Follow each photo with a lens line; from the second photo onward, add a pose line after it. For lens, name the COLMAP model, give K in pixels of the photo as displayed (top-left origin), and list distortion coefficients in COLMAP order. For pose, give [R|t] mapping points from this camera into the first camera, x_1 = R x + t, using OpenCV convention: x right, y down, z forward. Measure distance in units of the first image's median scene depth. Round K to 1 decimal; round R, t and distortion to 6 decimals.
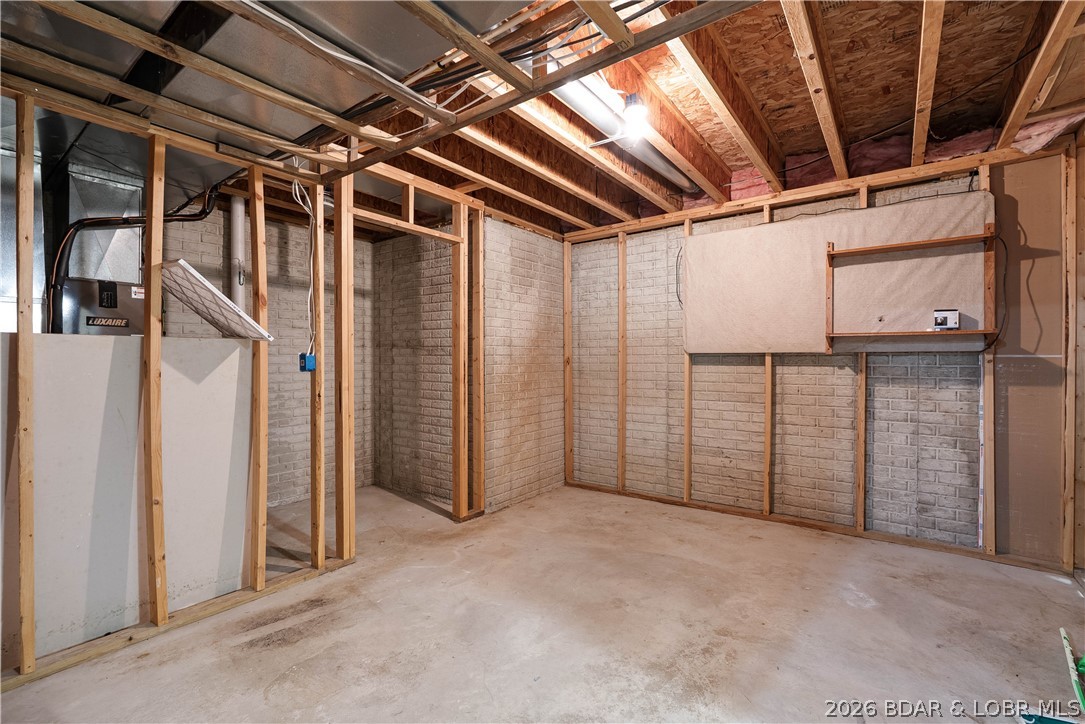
lens RADIAL K [[474.2, 0, 544.0], [0, 474.2, 362.2], [0, 0, 1]] dist [-0.010193, 0.000038]
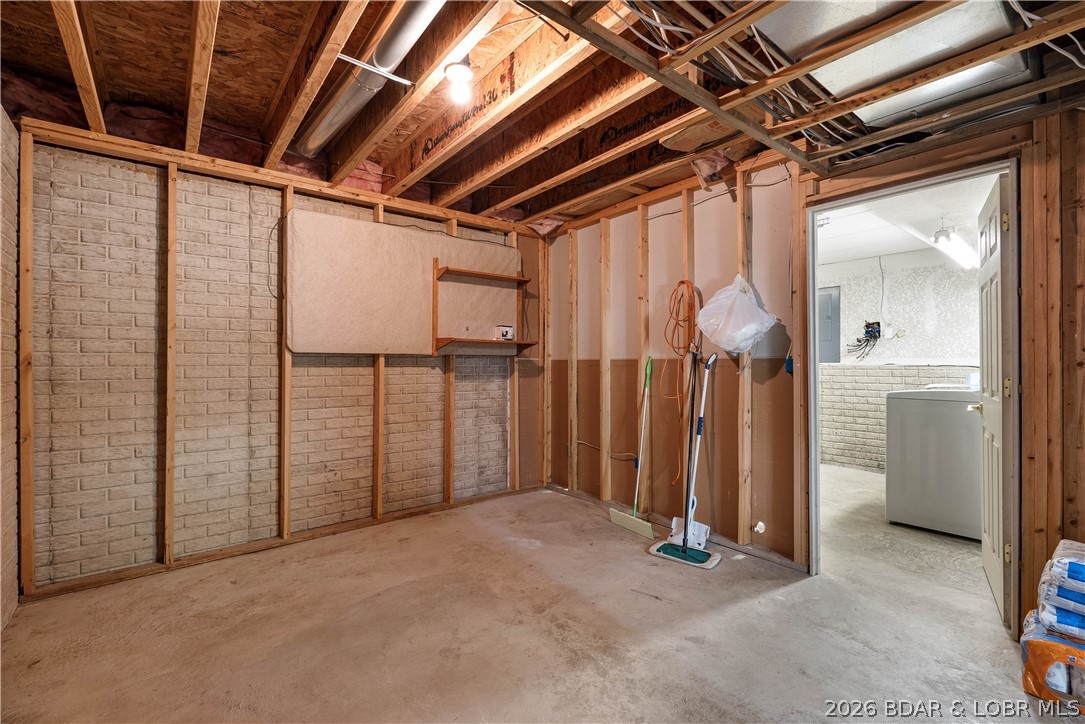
lens RADIAL K [[474.2, 0, 544.0], [0, 474.2, 362.2], [0, 0, 1]] dist [-0.010193, 0.000038]
pose [[0.253411, 0.002114, 0.967356, -0.420035], [0.005650, 0.999977, -0.003666, 0.003471], [-0.967342, 0.006394, 0.253393, 0.441147]]
